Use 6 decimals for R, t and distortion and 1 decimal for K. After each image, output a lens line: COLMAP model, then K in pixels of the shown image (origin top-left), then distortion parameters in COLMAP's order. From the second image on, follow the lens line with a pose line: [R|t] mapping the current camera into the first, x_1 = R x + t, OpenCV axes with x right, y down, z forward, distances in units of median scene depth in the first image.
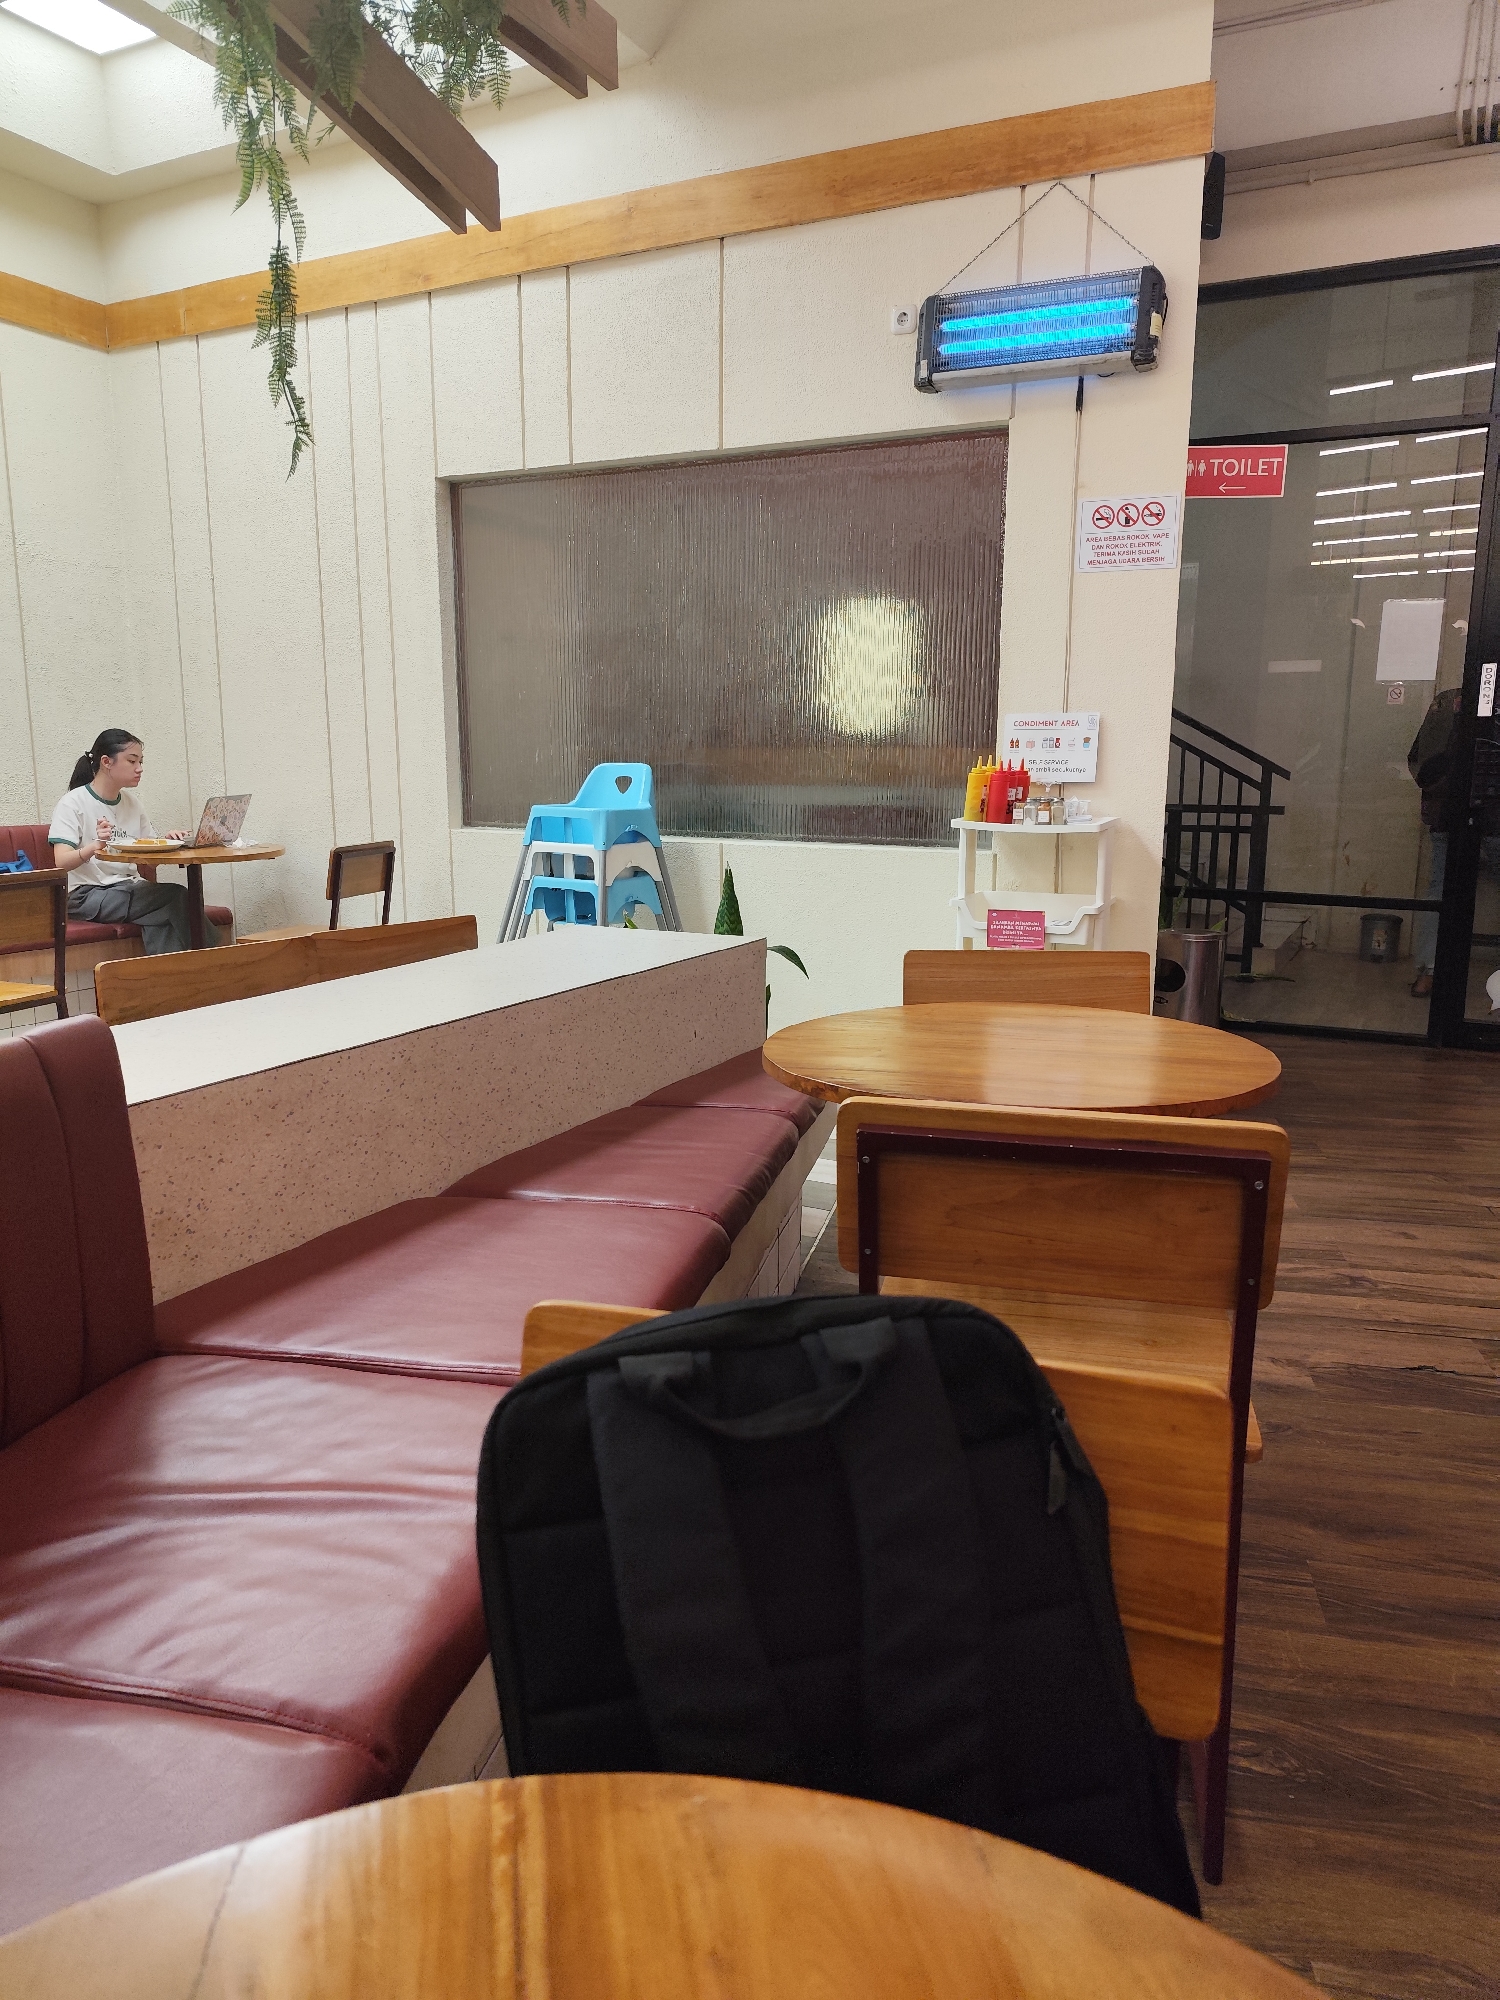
lens RADIAL K [[1340.9, 0, 758.4], [0, 1340.9, 992.5], [0, 0, 1]] dist [0.017868, -0.026707]
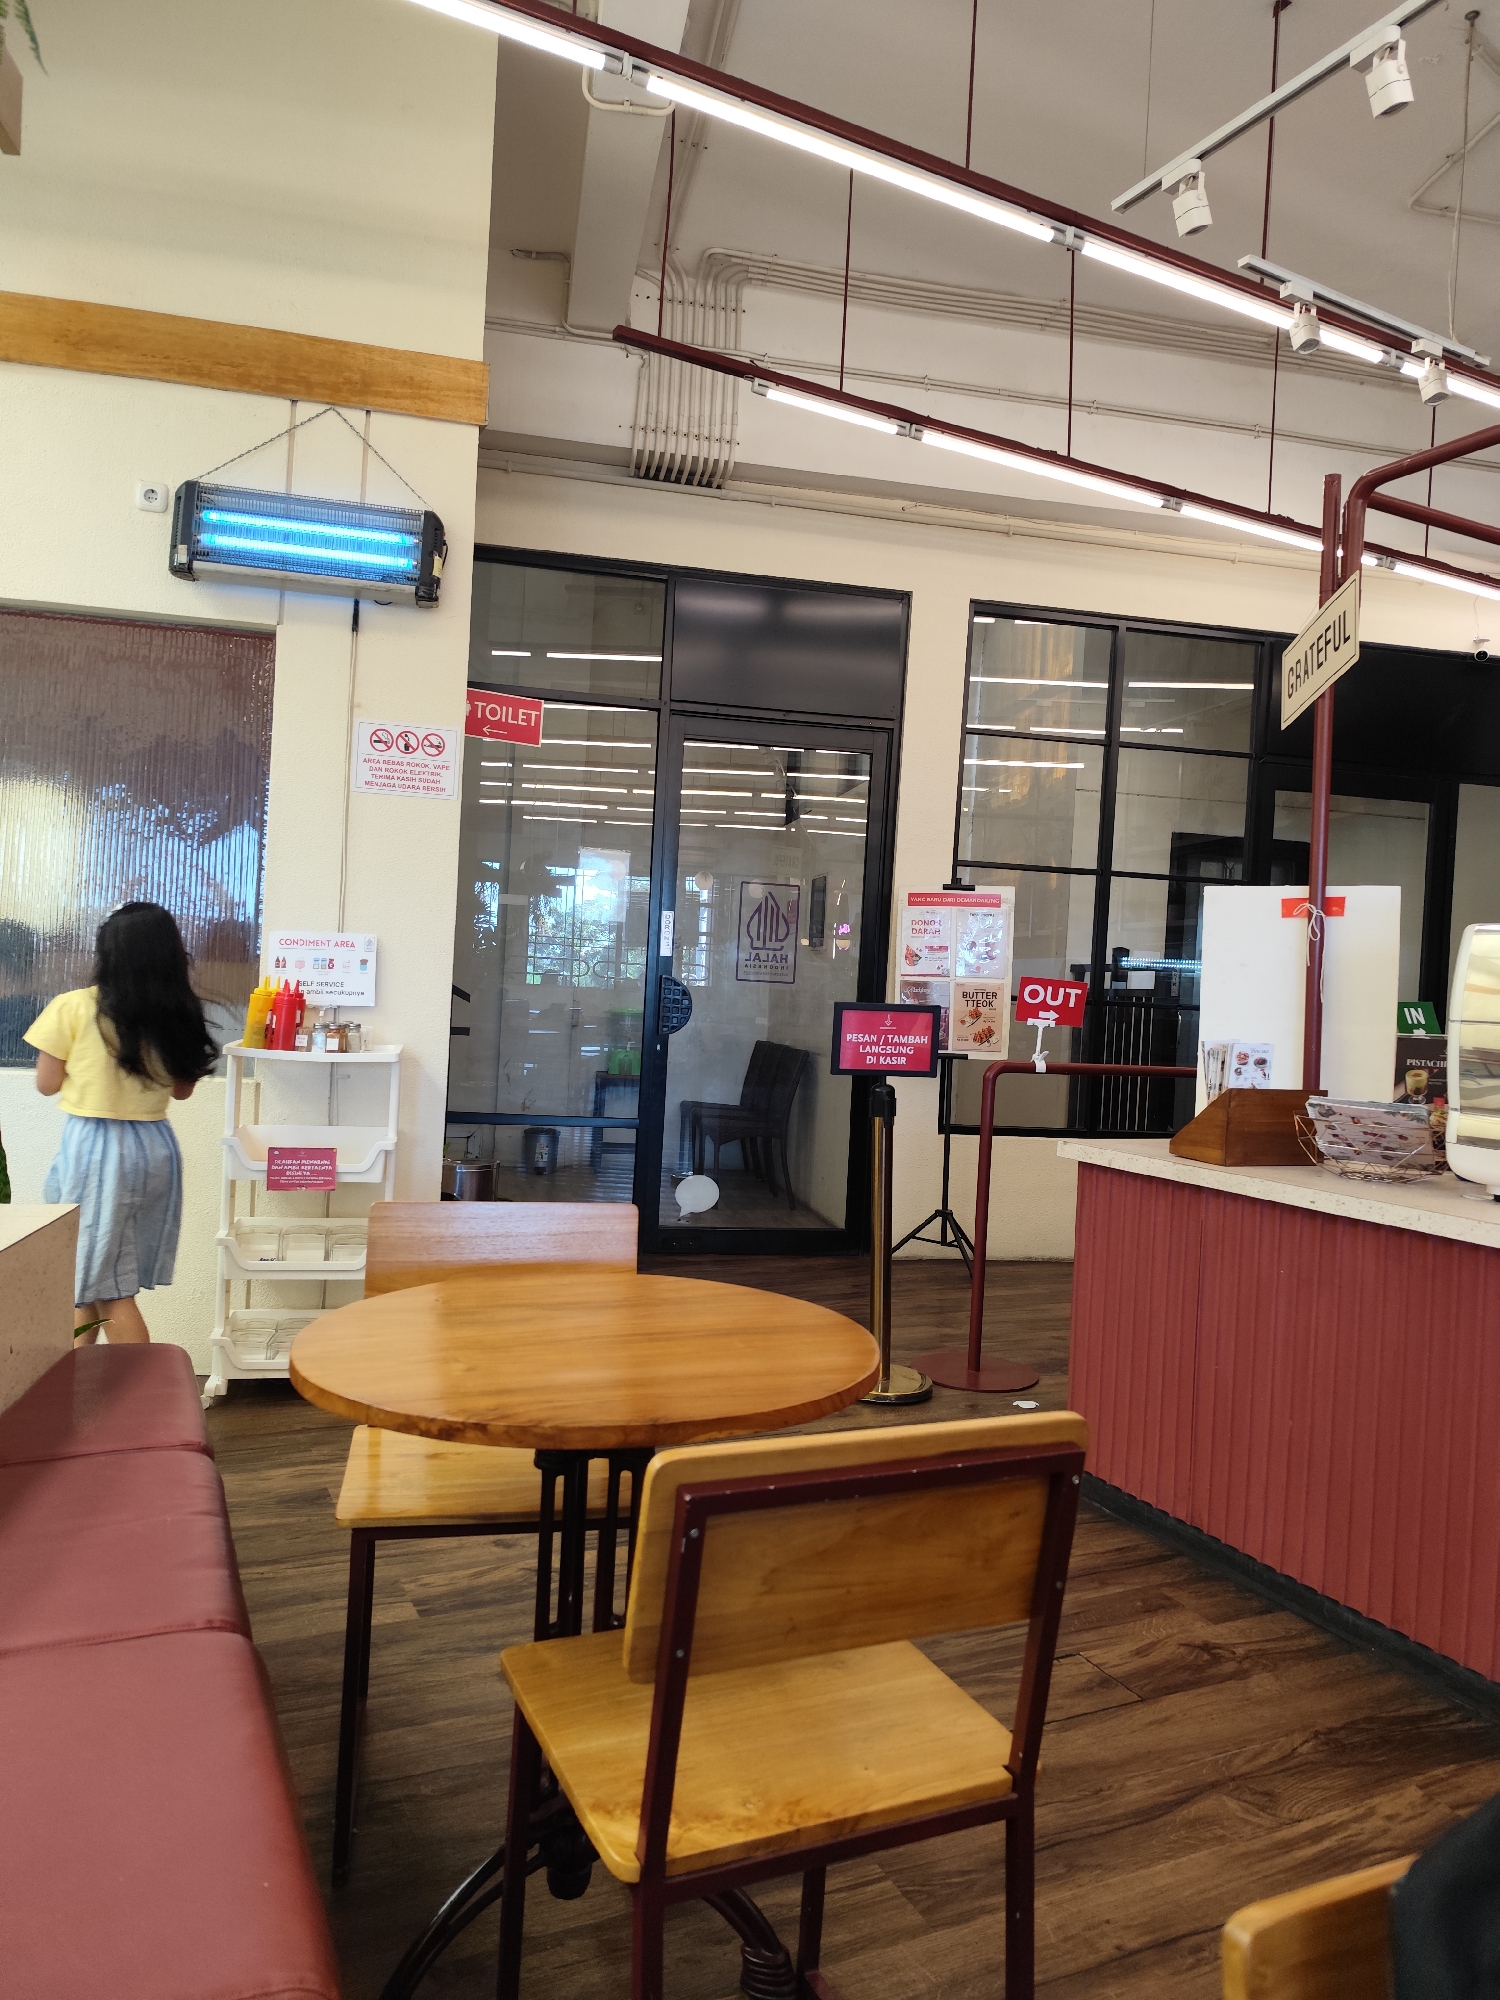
lens RADIAL K [[1340.9, 0, 758.4], [0, 1340.9, 992.5], [0, 0, 1]] dist [0.017868, -0.026707]
pose [[0.793310, 0.033751, 0.607881, -0.114193], [0.060439, 0.989164, -0.133796, -0.024535], [-0.605810, 0.142882, 0.782674, 0.094582]]
